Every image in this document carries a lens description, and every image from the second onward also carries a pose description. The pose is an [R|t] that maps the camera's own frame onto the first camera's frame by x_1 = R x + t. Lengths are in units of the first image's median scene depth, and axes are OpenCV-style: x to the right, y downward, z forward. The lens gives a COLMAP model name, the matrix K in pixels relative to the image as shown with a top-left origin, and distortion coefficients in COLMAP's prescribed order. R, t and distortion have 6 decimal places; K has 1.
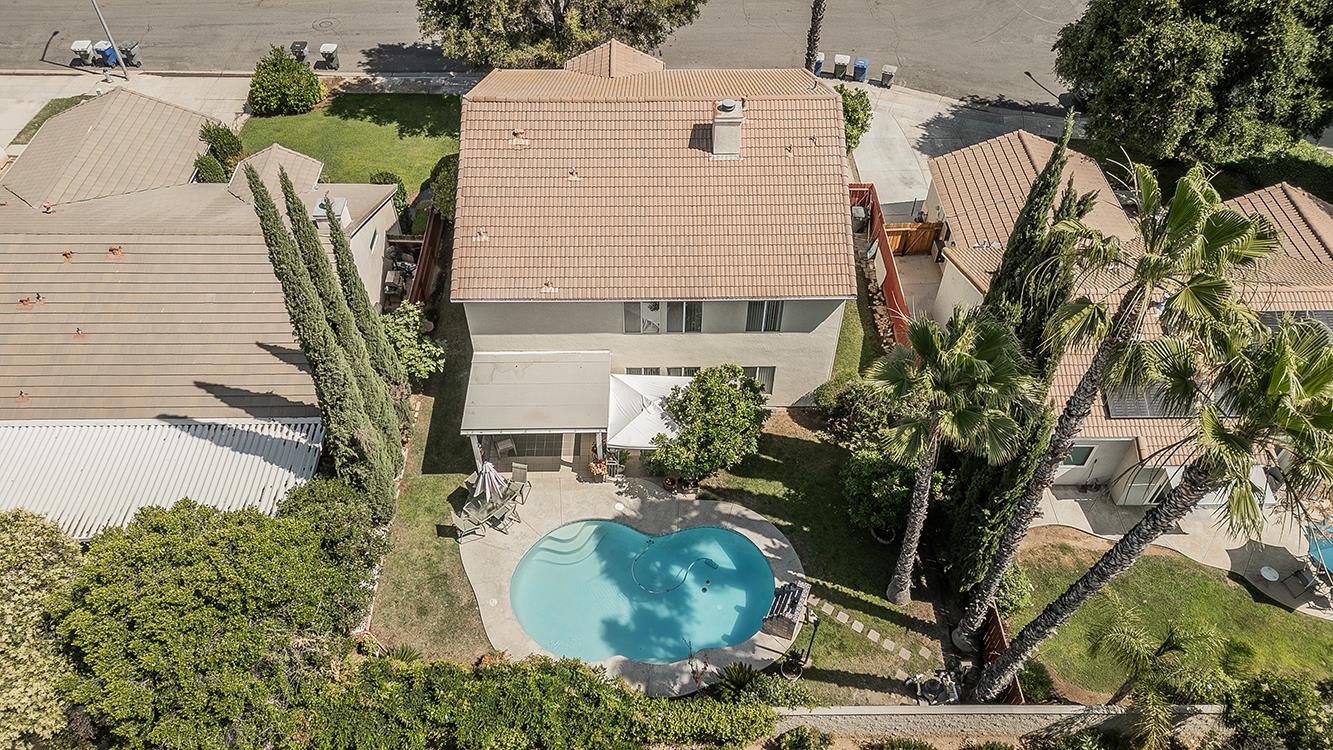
lens RADIAL K [[931.8, 0, 669.3], [0, 931.8, 373.4], [0, 0, 1]] dist [0.084110, -0.049807]
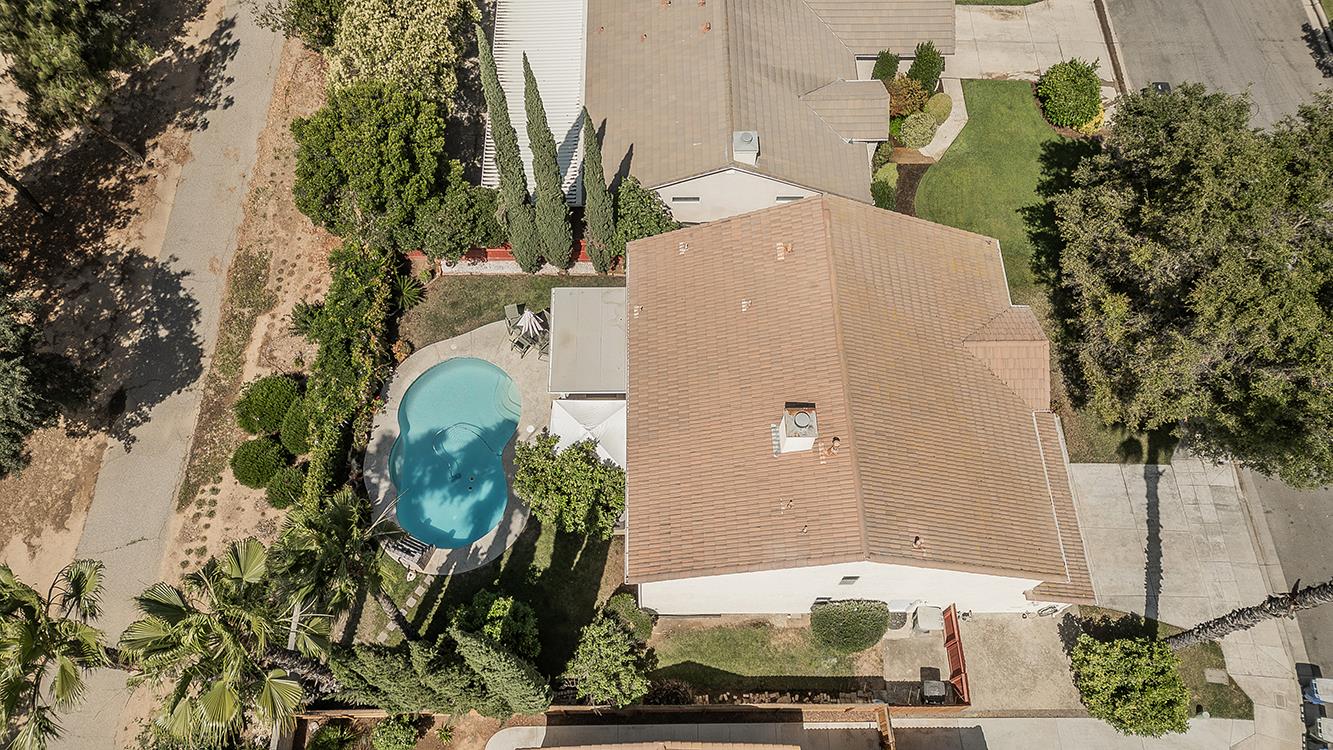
lens RADIAL K [[931.8, 0, 660.2], [0, 931.8, 372.3], [0, 0, 1]] dist [0.084110, -0.049807]
pose [[-0.009987, 0.890831, -0.454224, 0.441125], [-0.741504, 0.298160, 0.601059, -0.750648], [0.670874, 0.342811, 0.657577, 0.294018]]
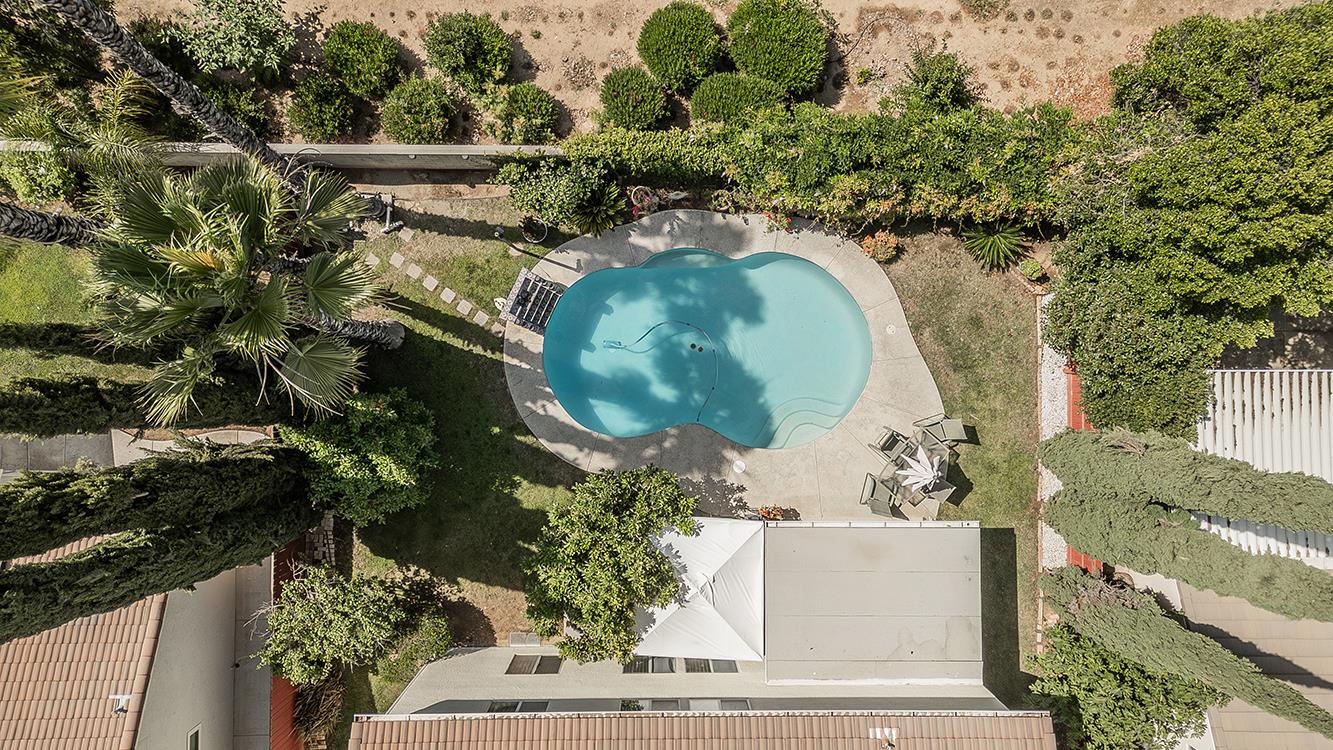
lens RADIAL K [[931.8, 0, 667.6], [0, 931.8, 373.4], [0, 0, 1]] dist [0.084110, -0.049807]
pose [[-0.999665, -0.017371, -0.019201, 0.020909], [-0.000514, -0.728119, 0.685450, -0.321561], [-0.025887, 0.685230, 0.727866, 0.413449]]
